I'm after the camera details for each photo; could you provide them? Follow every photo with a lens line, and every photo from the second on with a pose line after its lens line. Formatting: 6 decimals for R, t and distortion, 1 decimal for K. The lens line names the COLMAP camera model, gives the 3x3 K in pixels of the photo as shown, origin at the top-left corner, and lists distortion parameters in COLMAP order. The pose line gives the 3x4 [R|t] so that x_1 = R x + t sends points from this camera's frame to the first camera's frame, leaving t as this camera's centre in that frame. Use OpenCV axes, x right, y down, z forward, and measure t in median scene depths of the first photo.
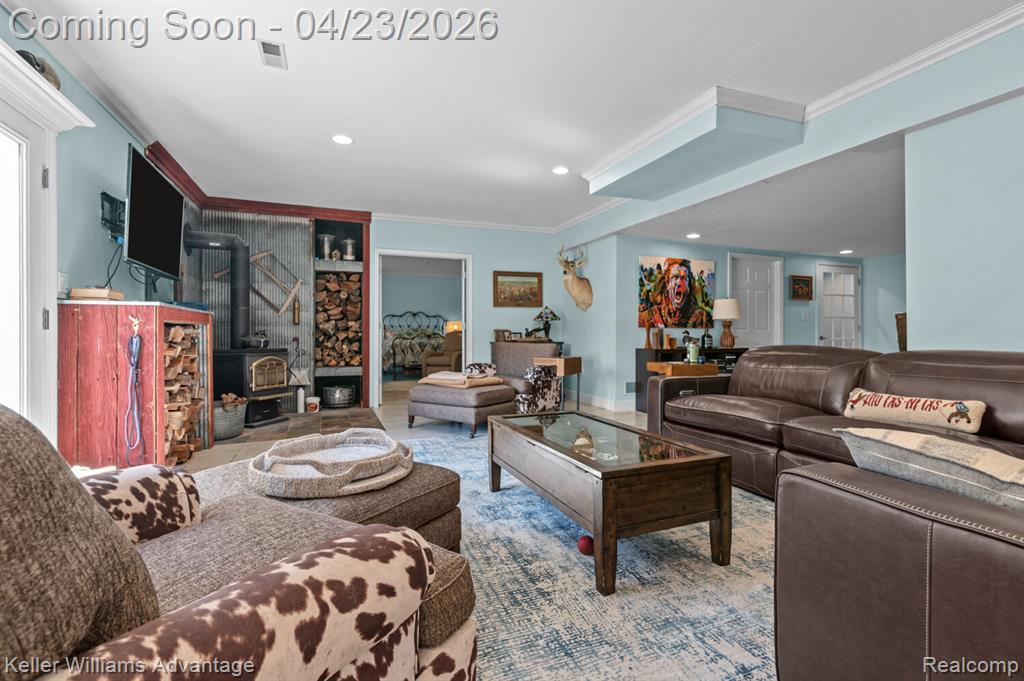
lens RADIAL K [[485.5, 0, 518.1], [0, 485.5, 340.2], [0, 0, 1]] dist [0.011201, -0.001615]
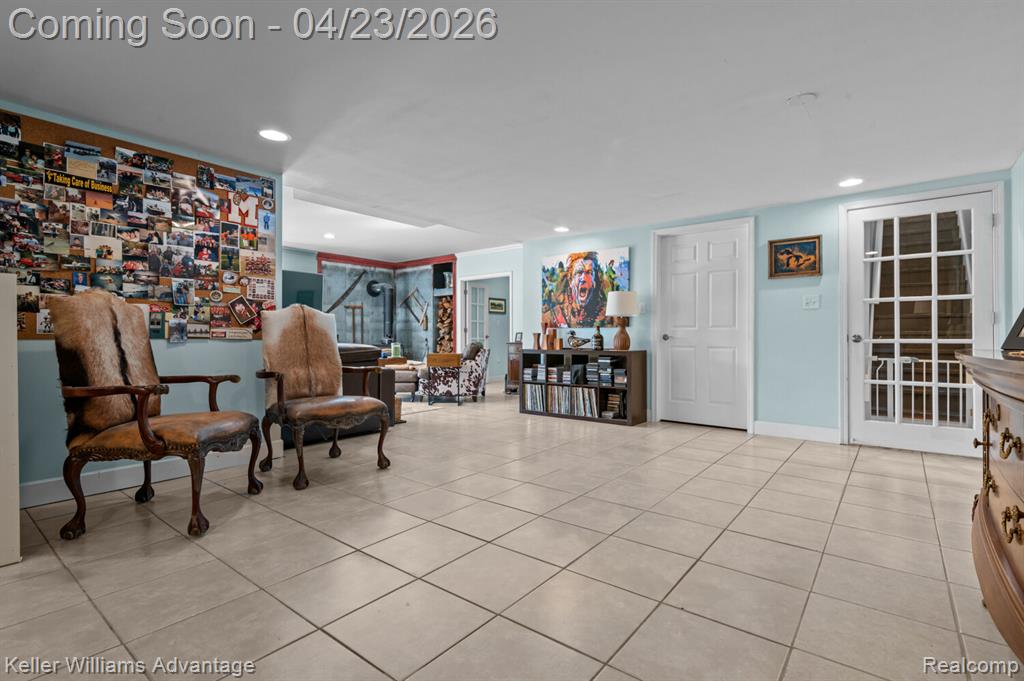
lens RADIAL K [[485.5, 0, 511.1], [0, 485.5, 337.3], [0, 0, 1]] dist [0.011201, -0.001615]
pose [[0.488315, -0.002881, -0.872663, 1.074922], [-0.006314, 0.999957, -0.006835, 0.000362], [0.872645, 0.008848, 0.488276, 0.436148]]
